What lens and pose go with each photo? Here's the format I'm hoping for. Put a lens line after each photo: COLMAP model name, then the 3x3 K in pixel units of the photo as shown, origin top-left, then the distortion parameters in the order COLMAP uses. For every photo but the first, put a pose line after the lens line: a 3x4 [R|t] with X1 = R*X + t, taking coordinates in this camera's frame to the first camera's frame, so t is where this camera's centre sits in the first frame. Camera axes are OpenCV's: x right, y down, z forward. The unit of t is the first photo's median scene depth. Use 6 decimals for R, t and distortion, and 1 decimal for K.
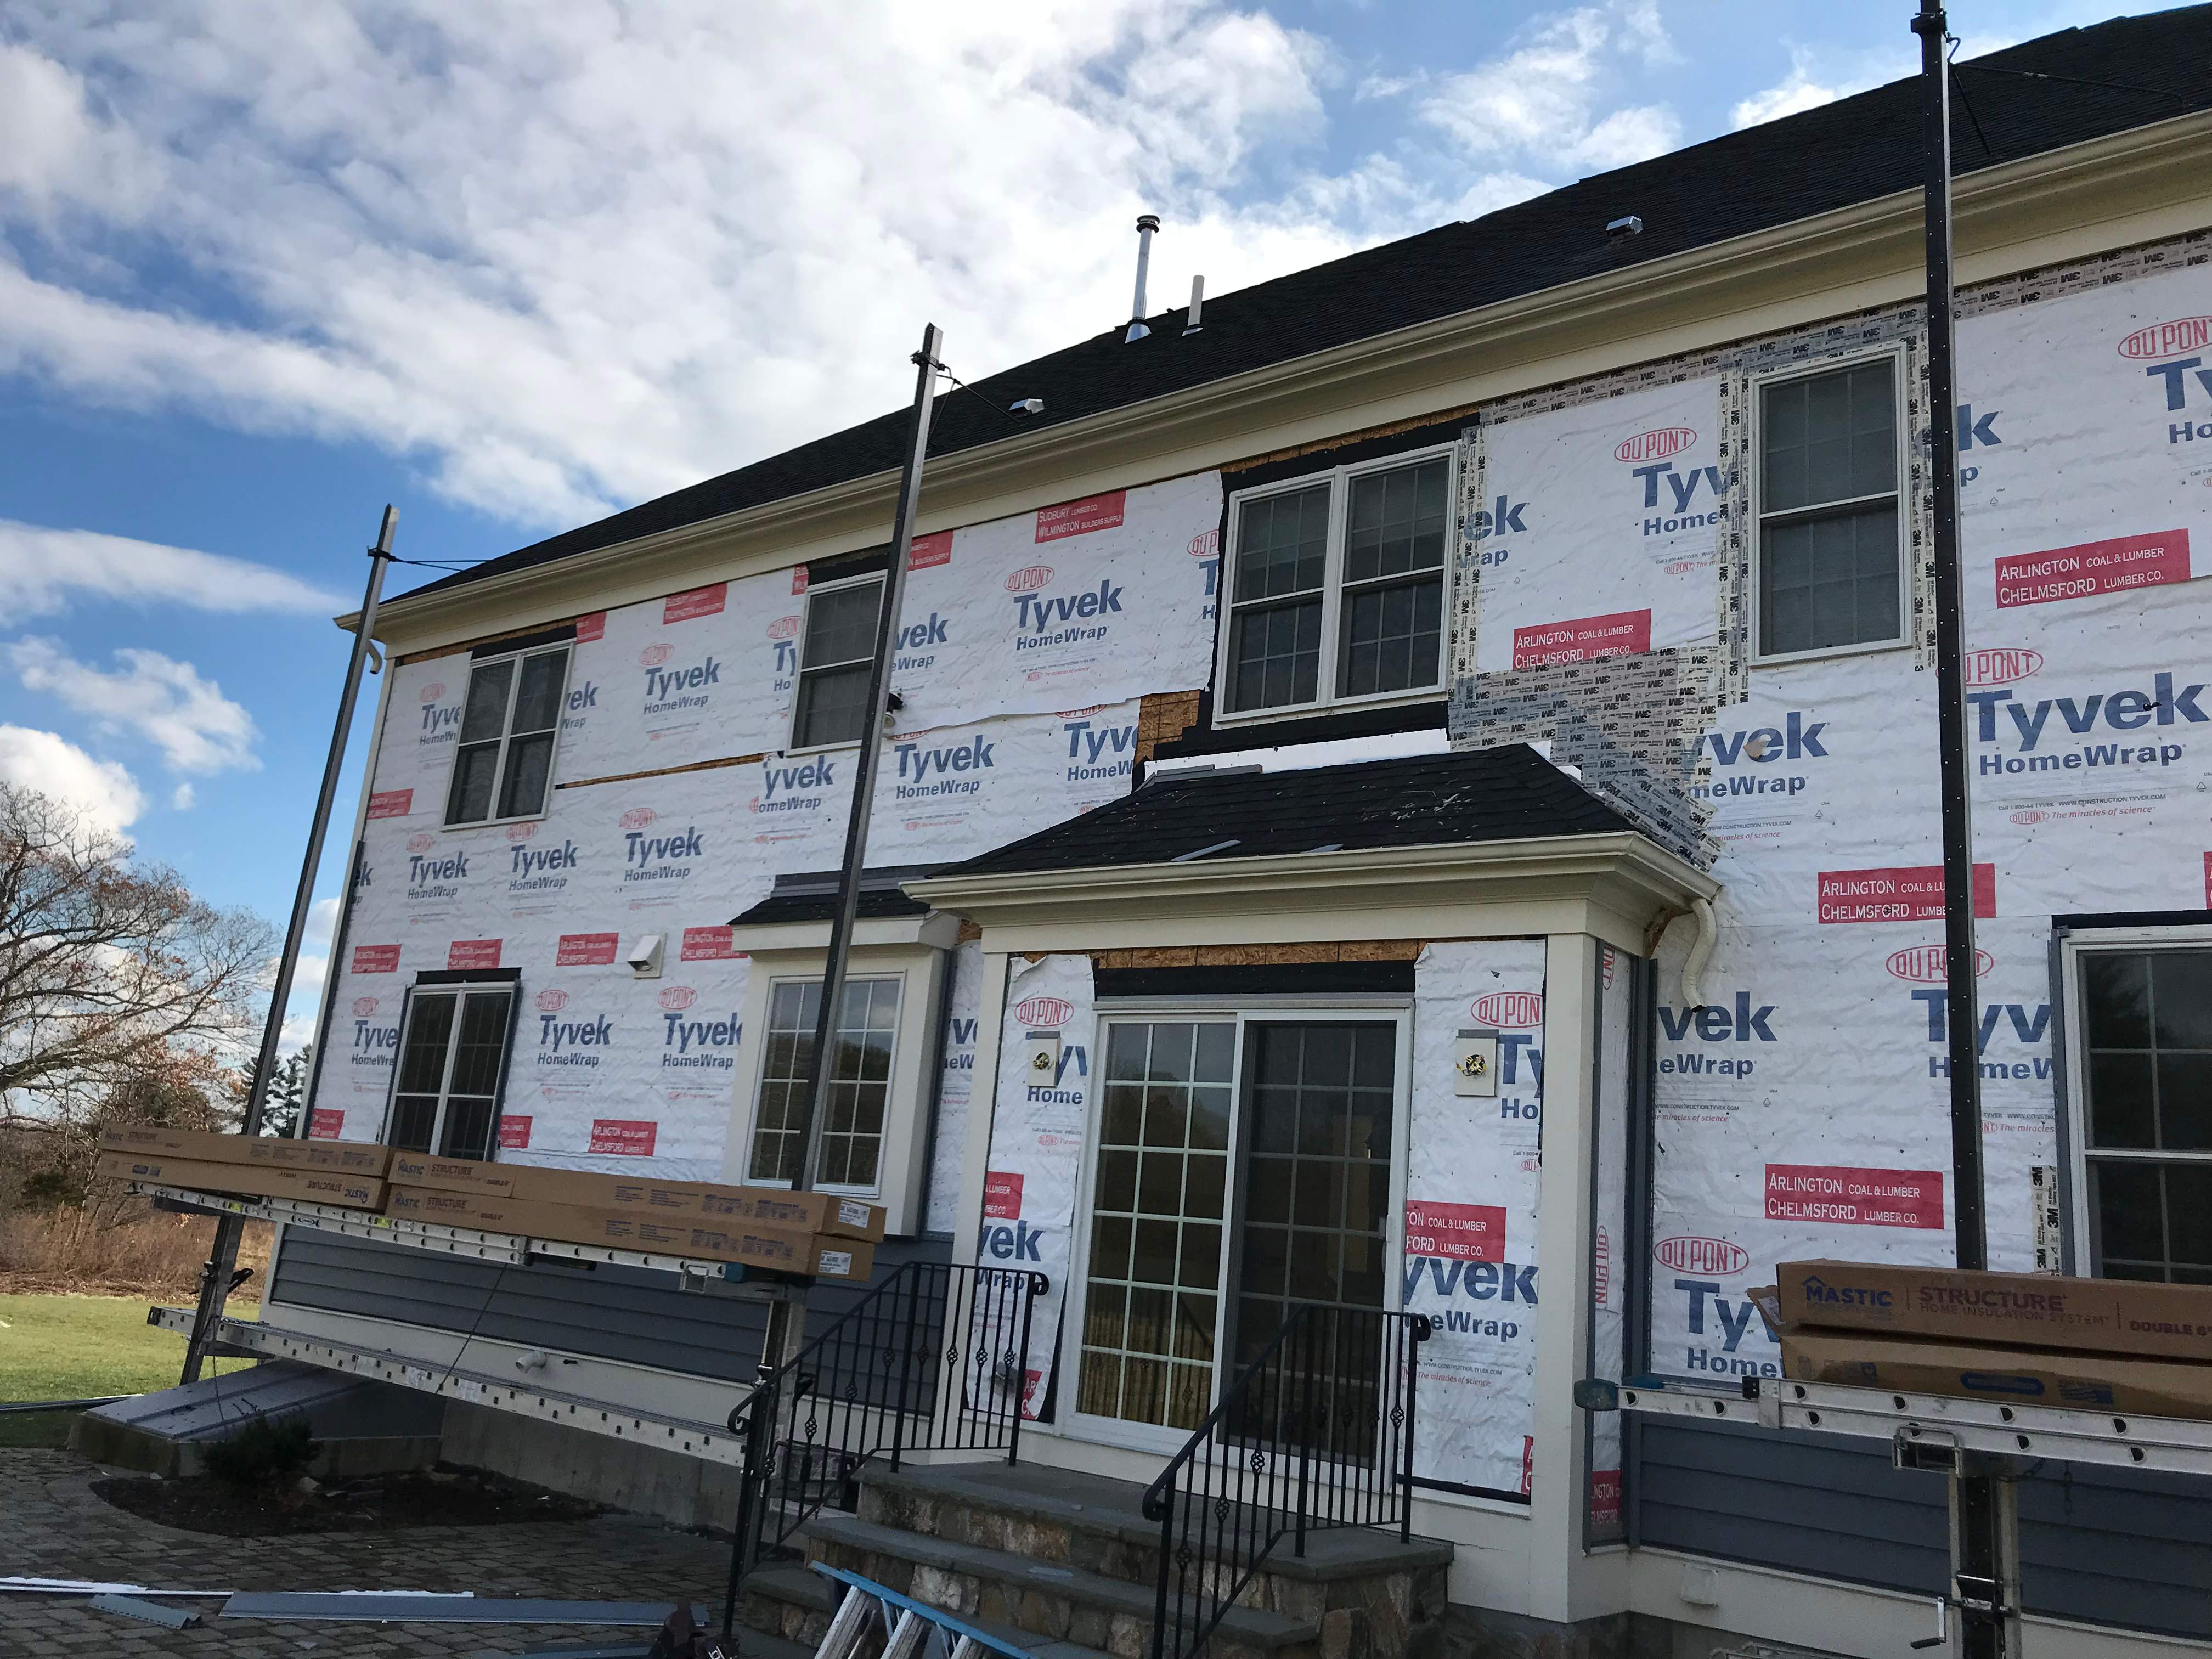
lens RADIAL K [[1776.3, 0, 1090.6], [0, 1776.3, 821.9], [0, 0, 1]] dist [-0.021090, 0.032999]
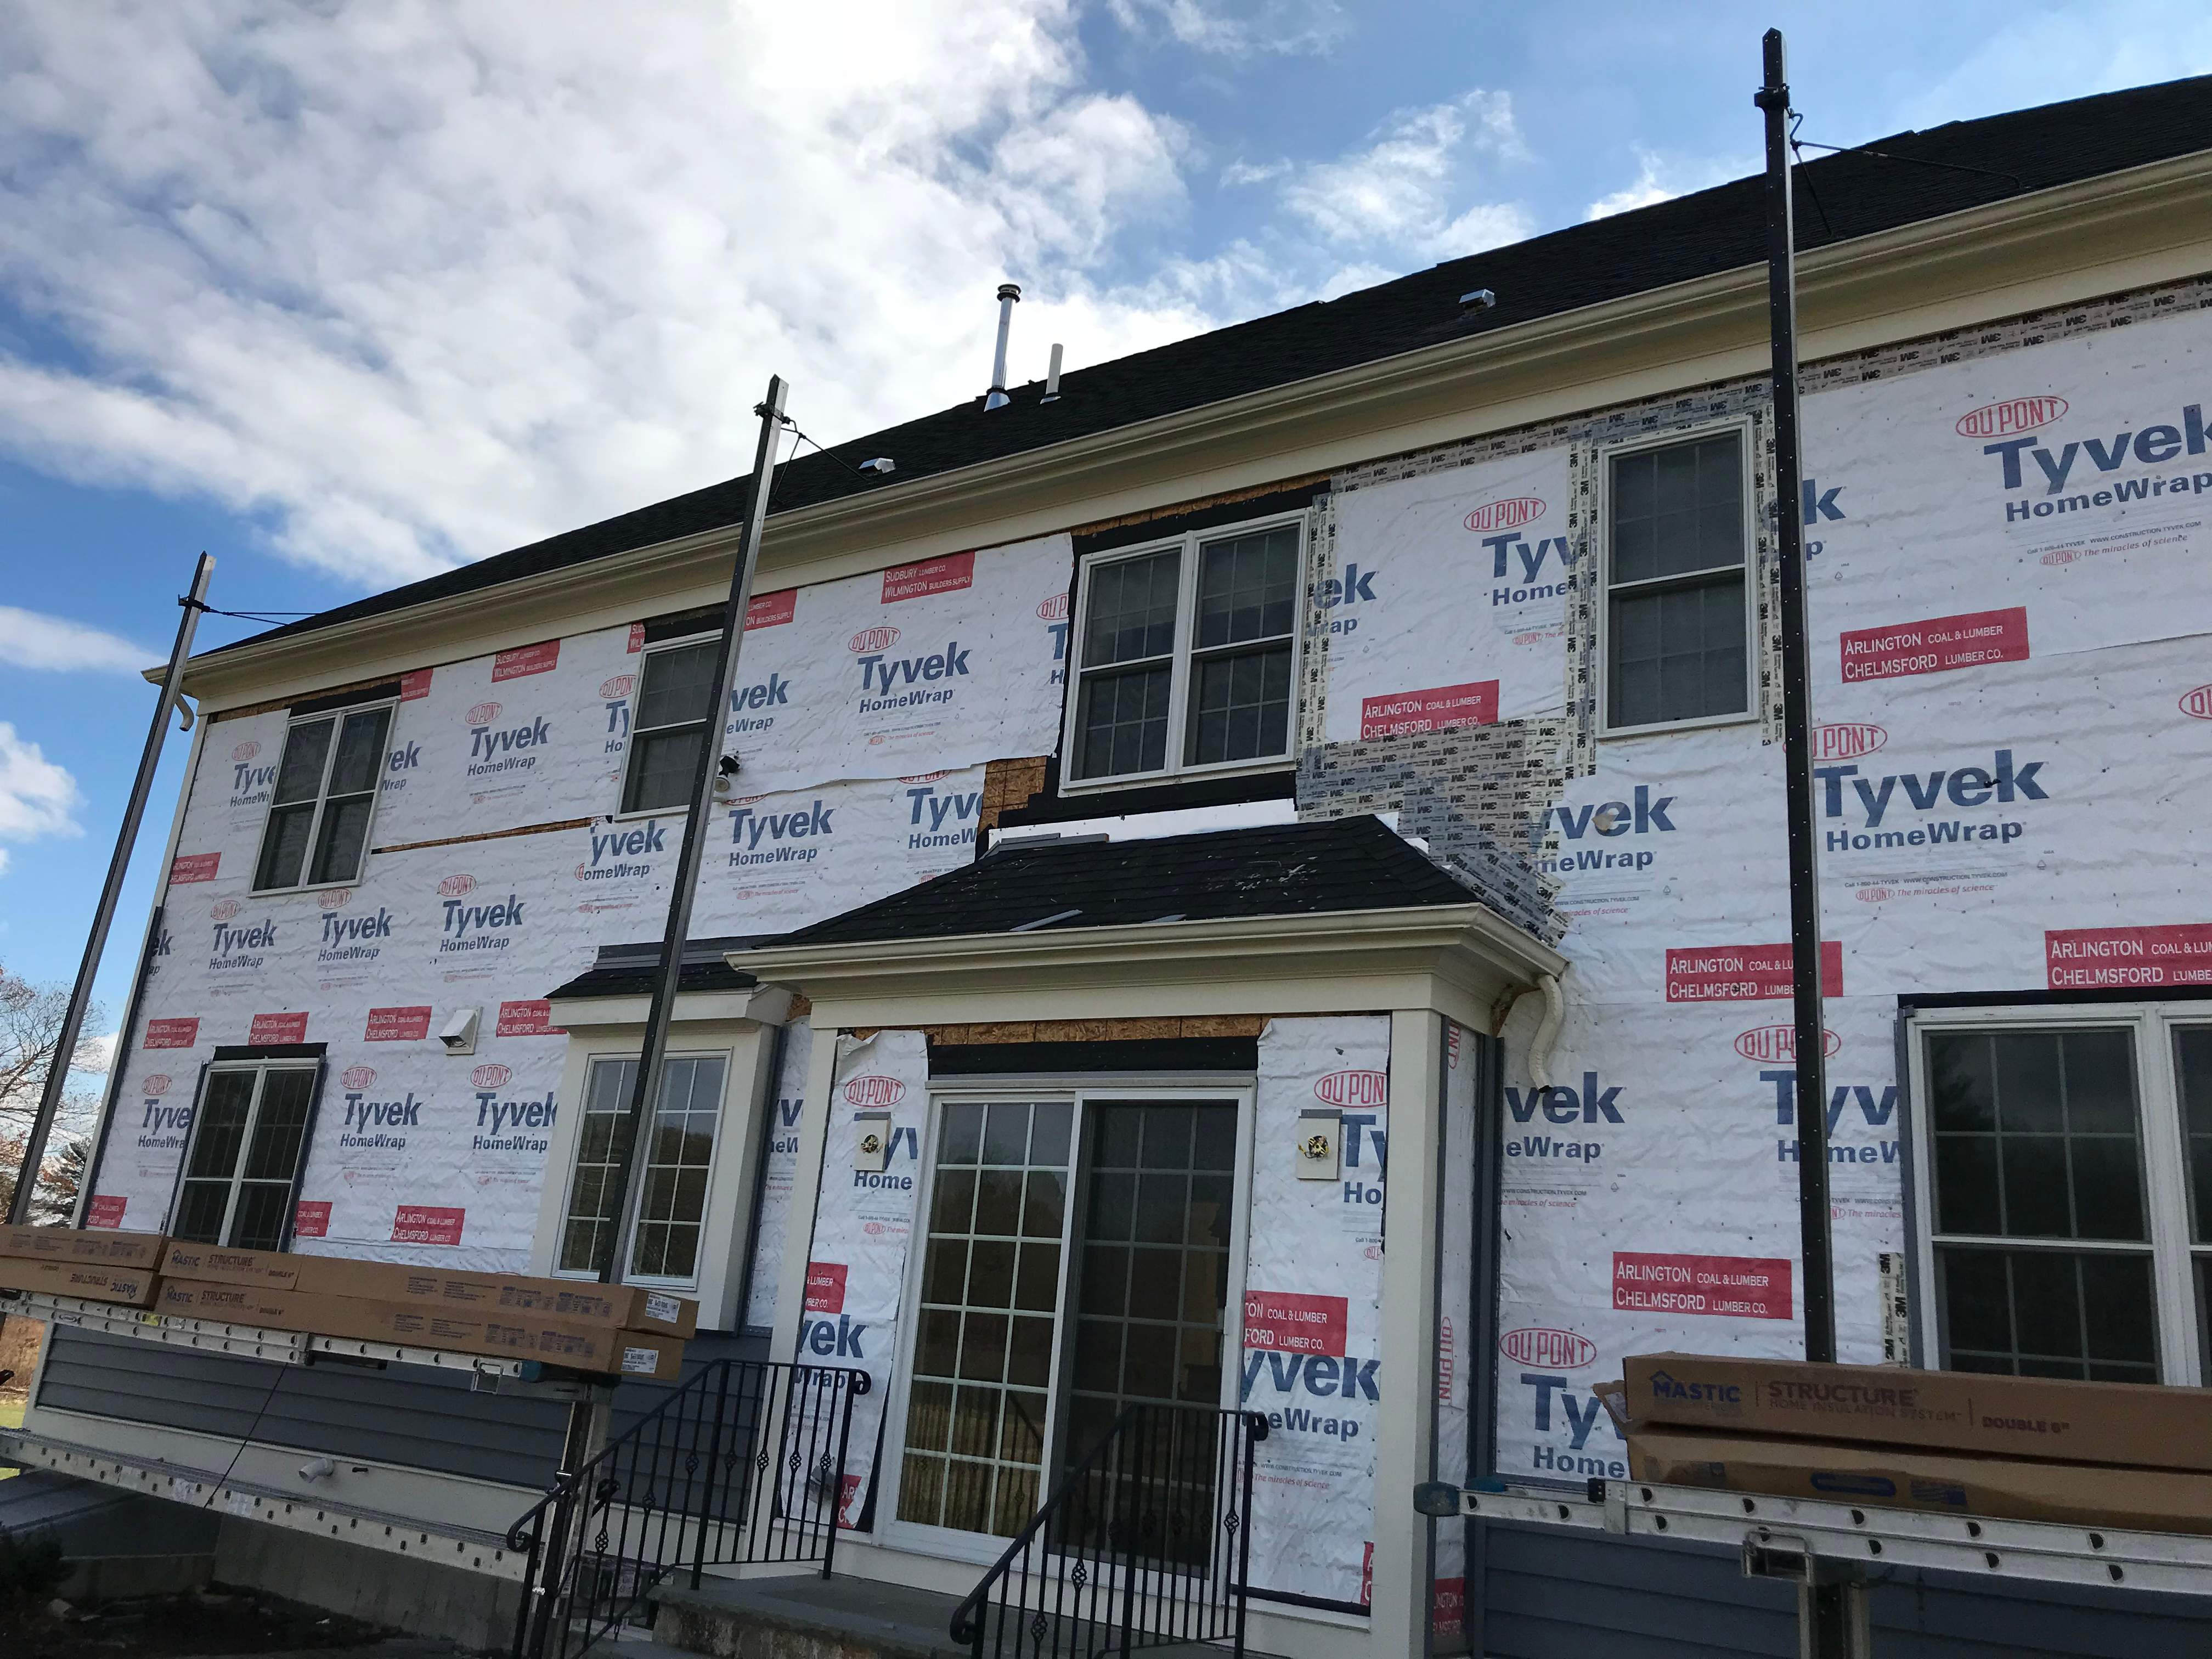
lens RADIAL K [[1780.3, 0, 1096.5], [0, 1780.3, 826.1], [0, 0, 1]] dist [0.012230, -0.018107]
pose [[0.996895, 0.015426, 0.077211, 0.020343], [-0.012094, 0.998983, -0.043440, 0.006798], [-0.077803, 0.042372, 0.996068, 0.041830]]
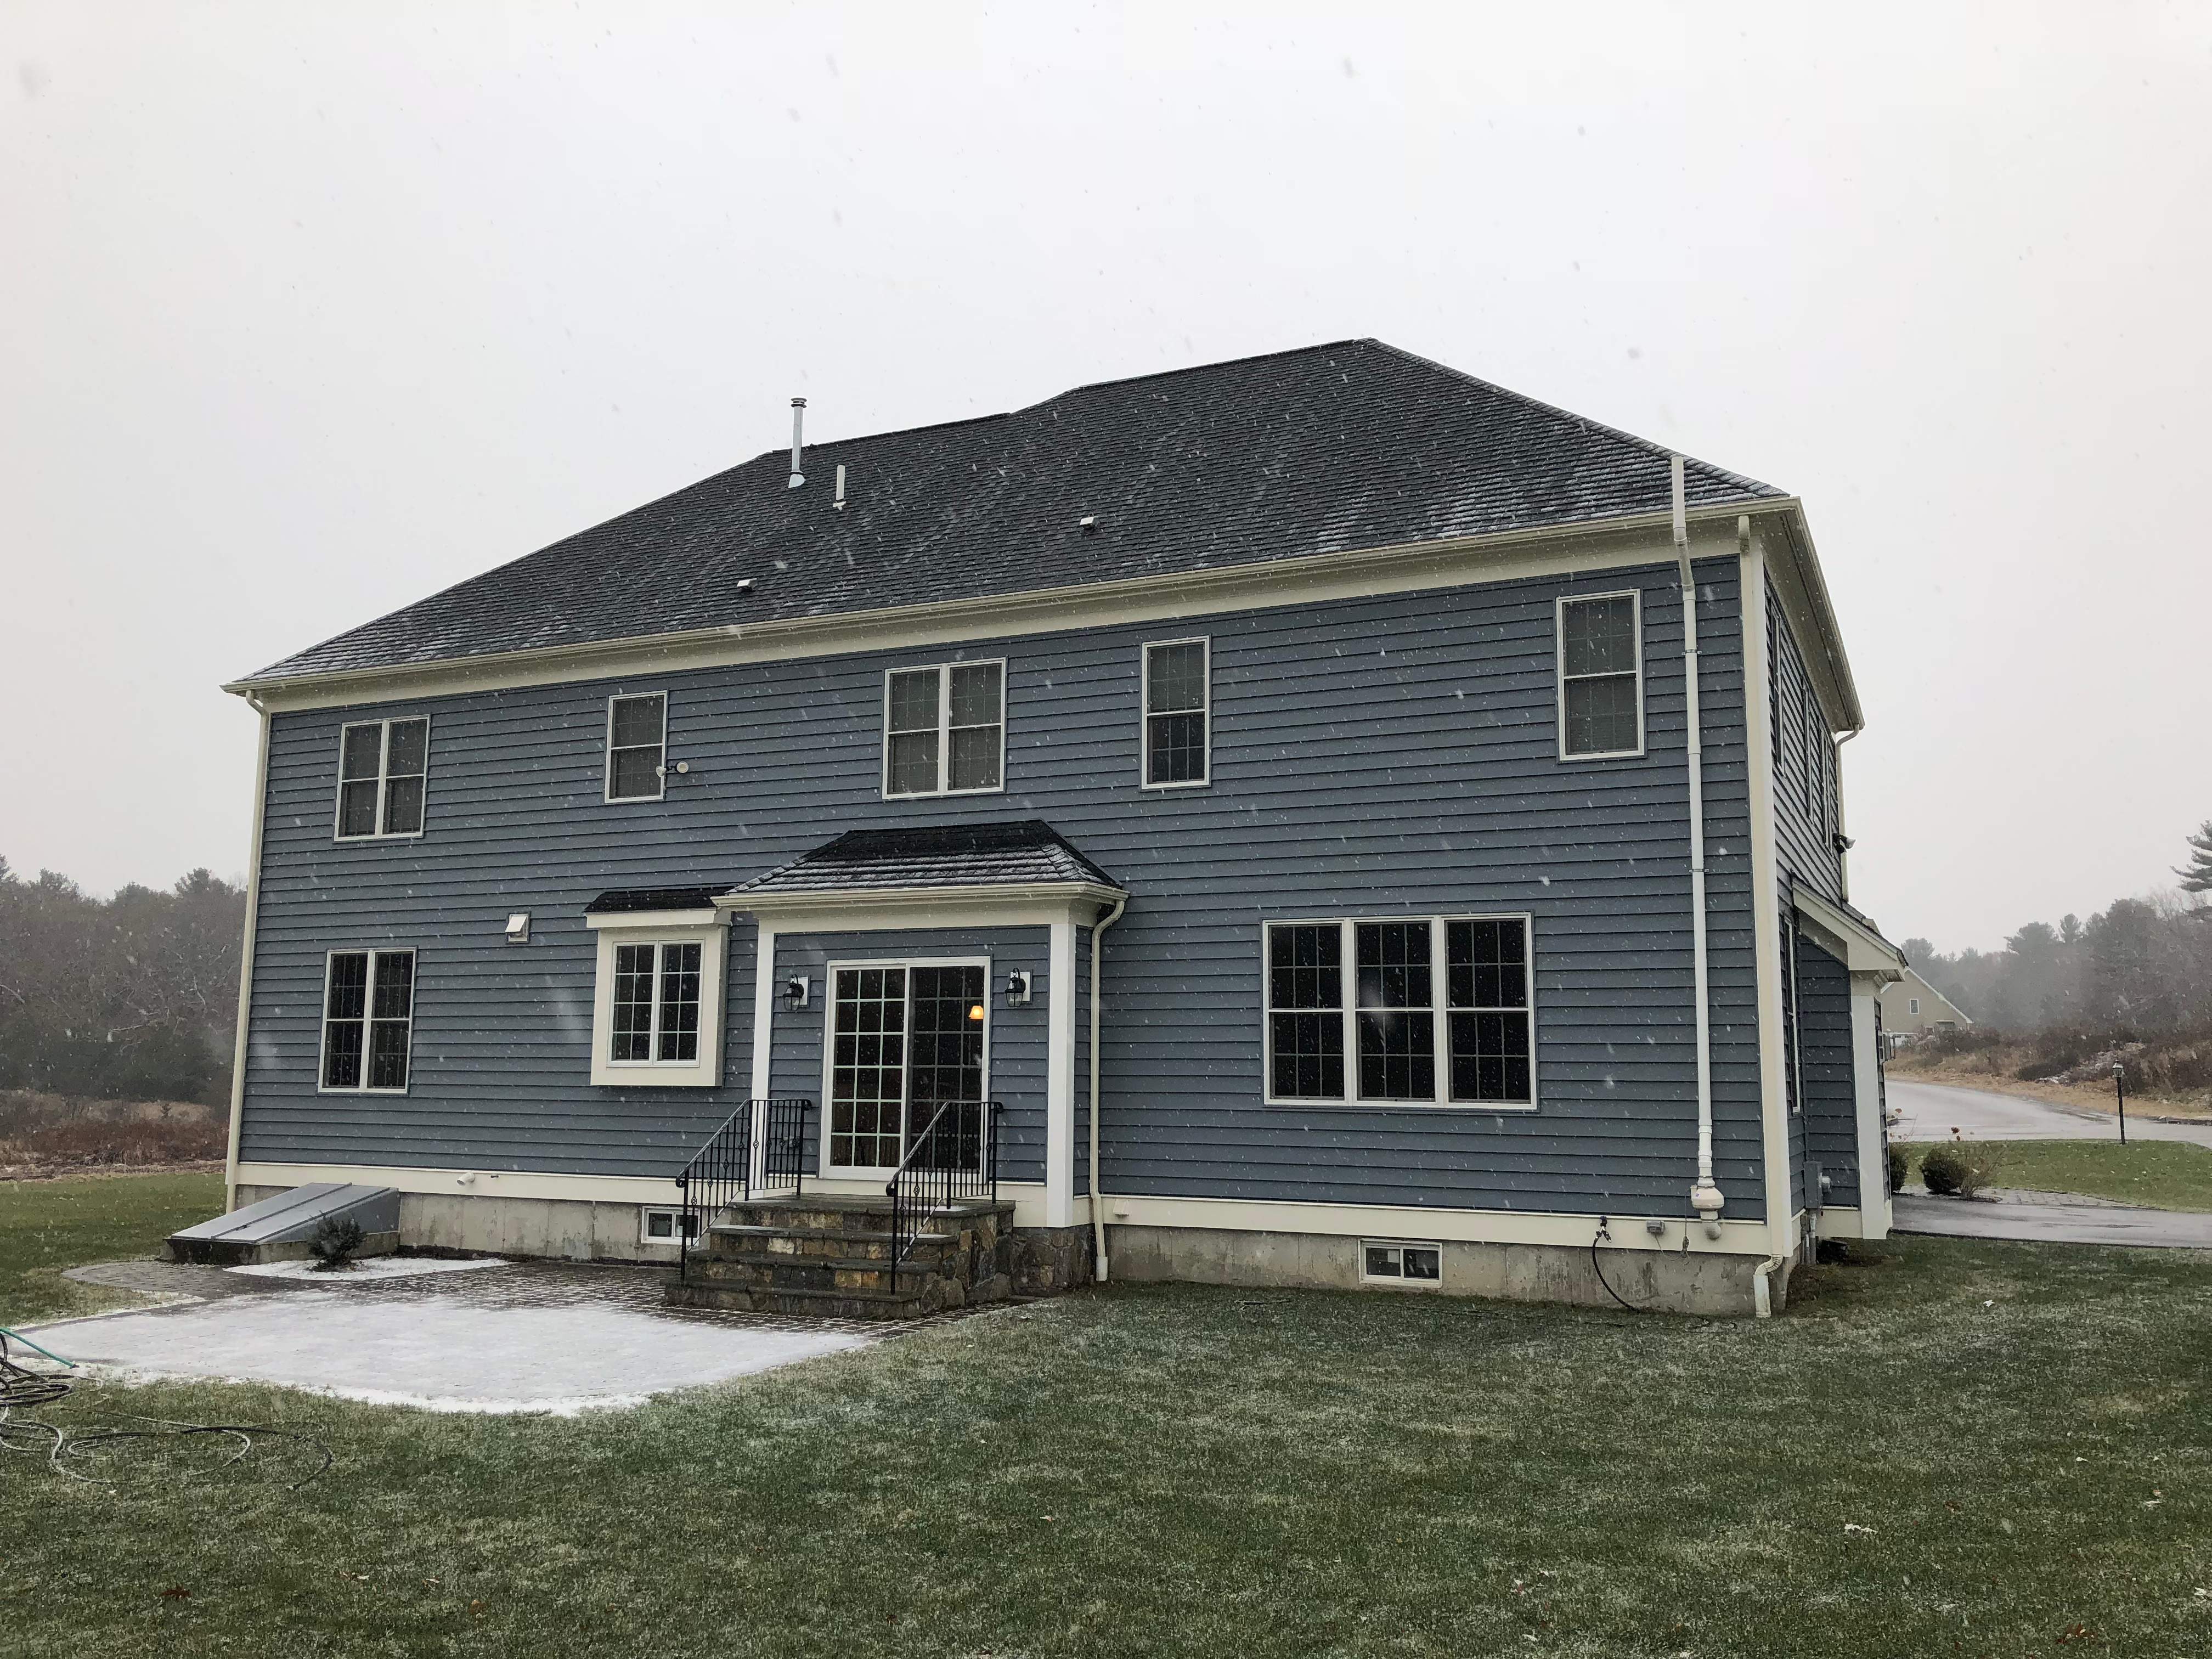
lens RADIAL K [[1780.2, 0, 1109.9], [0, 1780.2, 819.4], [0, 0, 1]] dist [0.033195, -0.007341]
pose [[0.970125, -0.053778, 0.236569, -0.166195], [0.027816, 0.993348, 0.111745, -0.285498], [-0.241005, -0.101826, 0.965167, -1.030371]]
